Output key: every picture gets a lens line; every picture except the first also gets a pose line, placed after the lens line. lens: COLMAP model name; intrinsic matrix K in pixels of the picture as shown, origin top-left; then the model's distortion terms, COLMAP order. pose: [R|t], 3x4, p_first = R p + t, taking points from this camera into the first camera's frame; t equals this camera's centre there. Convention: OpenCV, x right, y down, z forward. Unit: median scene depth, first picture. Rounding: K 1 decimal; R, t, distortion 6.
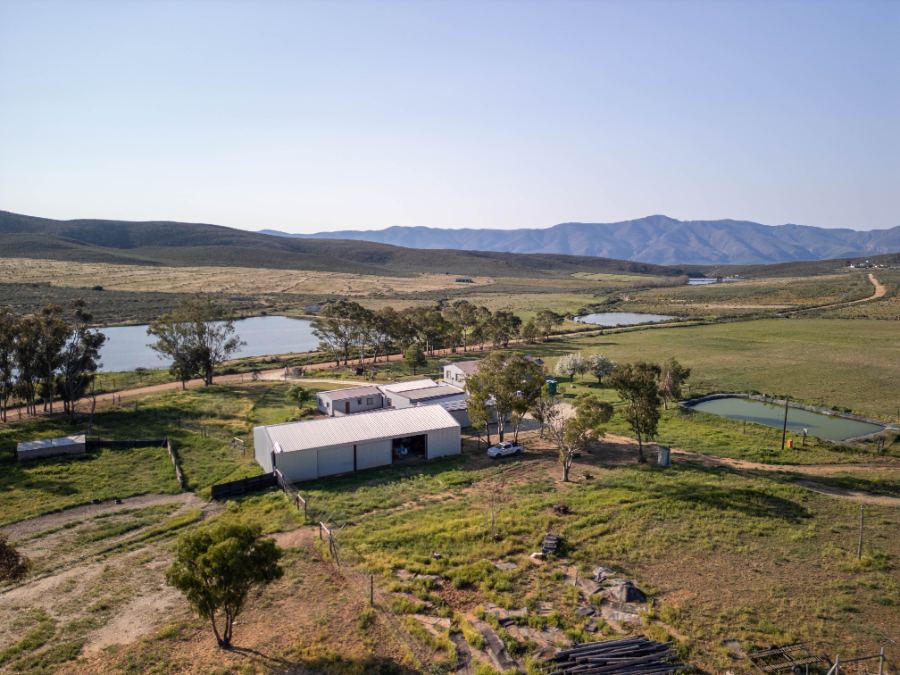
lens RADIAL K [[620.2, 0, 449.1], [0, 620.2, 337.6], [0, 0, 1]] dist [0.048508, -0.051092]
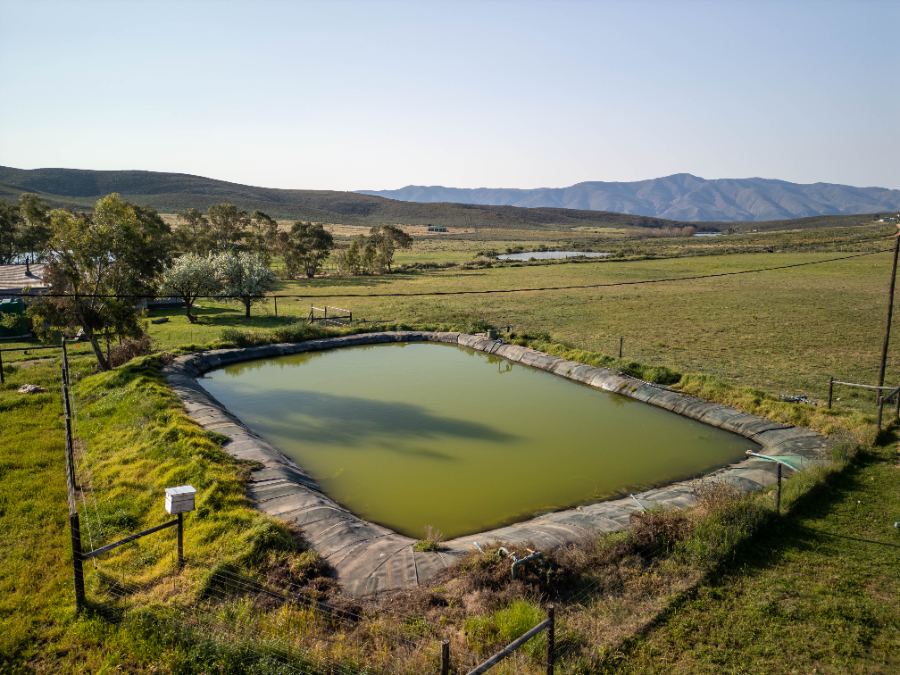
lens RADIAL K [[620.2, 0, 455.6], [0, 620.2, 336.1], [0, 0, 1]] dist [0.048508, -0.051092]
pose [[0.999651, 0.004791, -0.025974, 0.265542], [-0.003319, 0.998403, 0.056389, 0.039230], [0.026203, -0.056283, 0.998071, 0.343519]]
